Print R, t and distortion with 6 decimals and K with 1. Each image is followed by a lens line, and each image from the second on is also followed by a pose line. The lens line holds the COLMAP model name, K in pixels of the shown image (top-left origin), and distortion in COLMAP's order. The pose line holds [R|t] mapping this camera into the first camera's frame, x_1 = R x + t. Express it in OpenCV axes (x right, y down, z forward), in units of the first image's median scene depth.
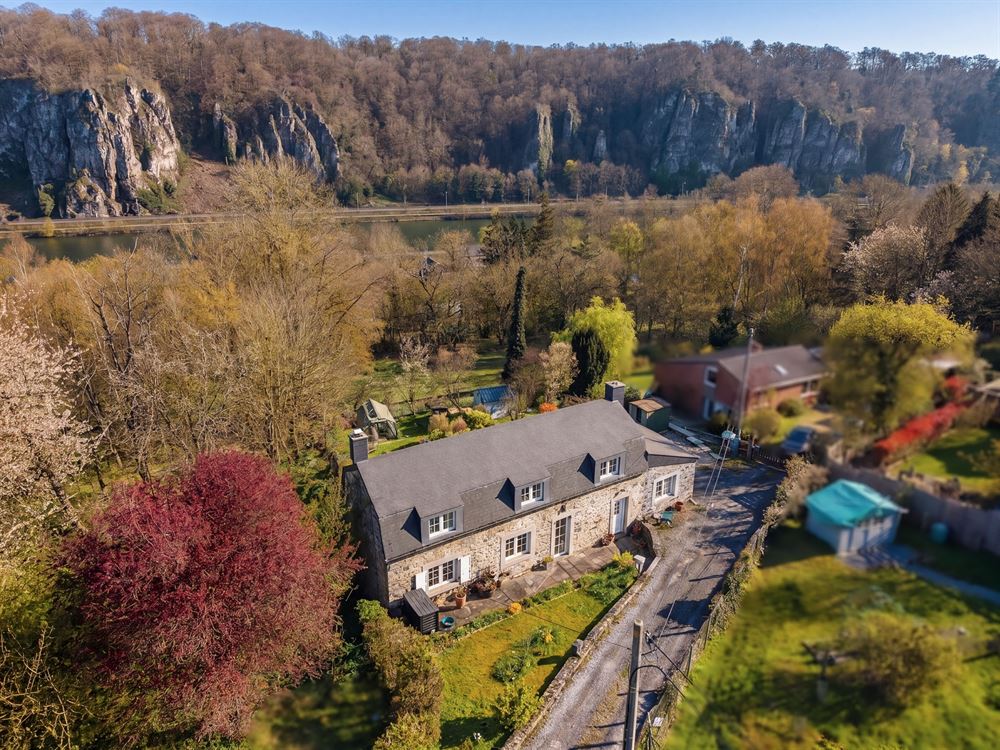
lens RADIAL K [[685.9, 0, 500.0], [0, 685.9, 375.0], [0, 0, 1]] dist [0.001851, -0.000516]
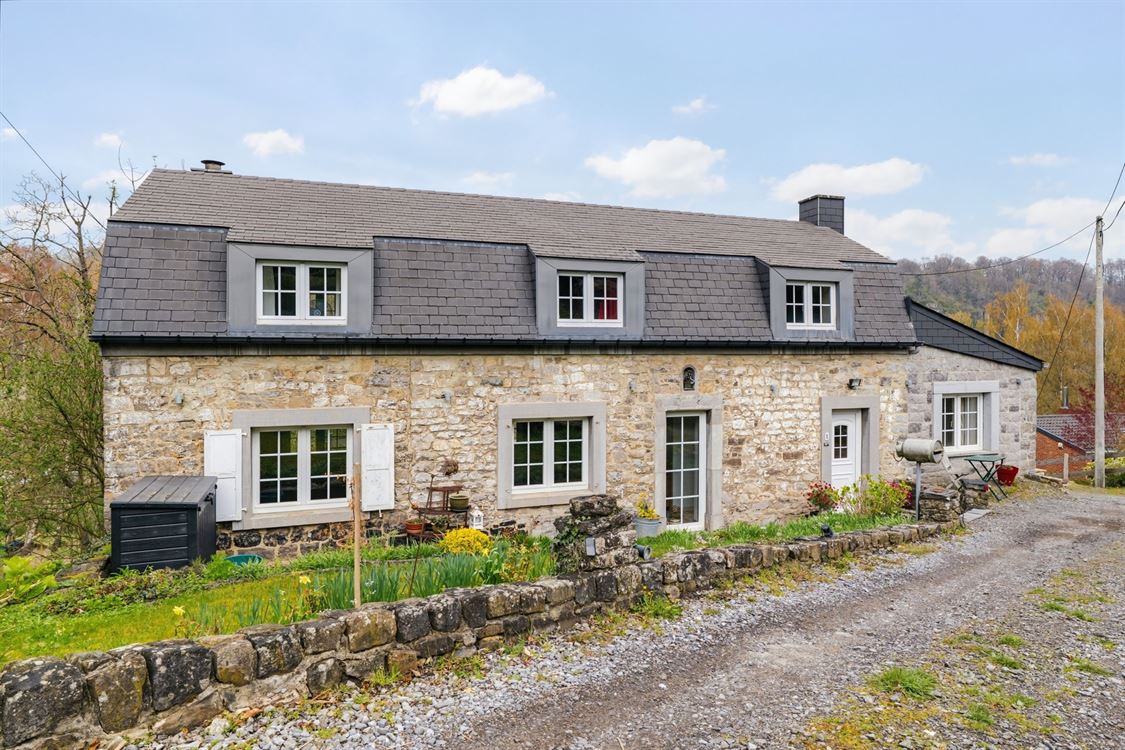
lens RADIAL K [[673.6, 0, 562.5], [0, 673.6, 375.0], [0, 0, 1]] dist [0.000259, 0.000473]
pose [[0.974774, -0.000373, -0.223192, 0.106923], [-0.070879, 0.947716, -0.311143, 0.309774], [0.211639, 0.319113, 0.923783, 0.632020]]
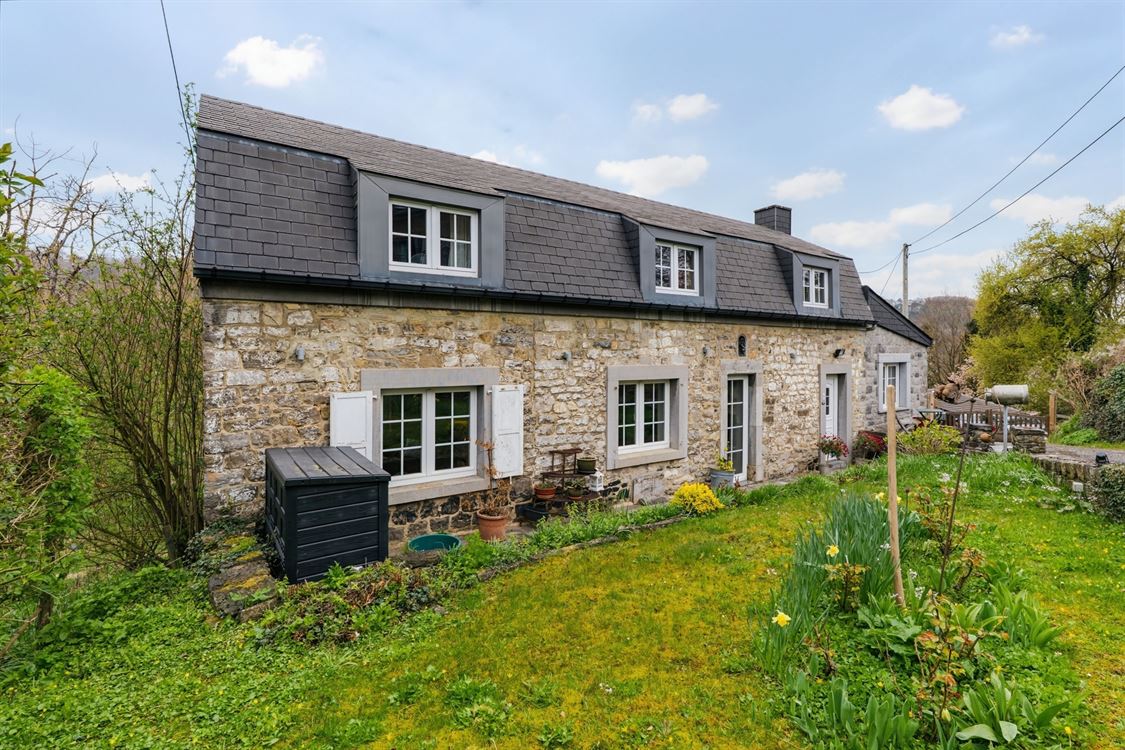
lens RADIAL K [[533.7, 0, 567.3], [0, 533.7, 369.4], [0, 0, 1]] dist [-0.000639, 0.000385]
pose [[0.998588, -0.008431, 0.052450, -0.032368], [0.024938, 0.946169, -0.322710, 0.309397], [-0.046906, 0.323562, 0.945044, 0.686120]]
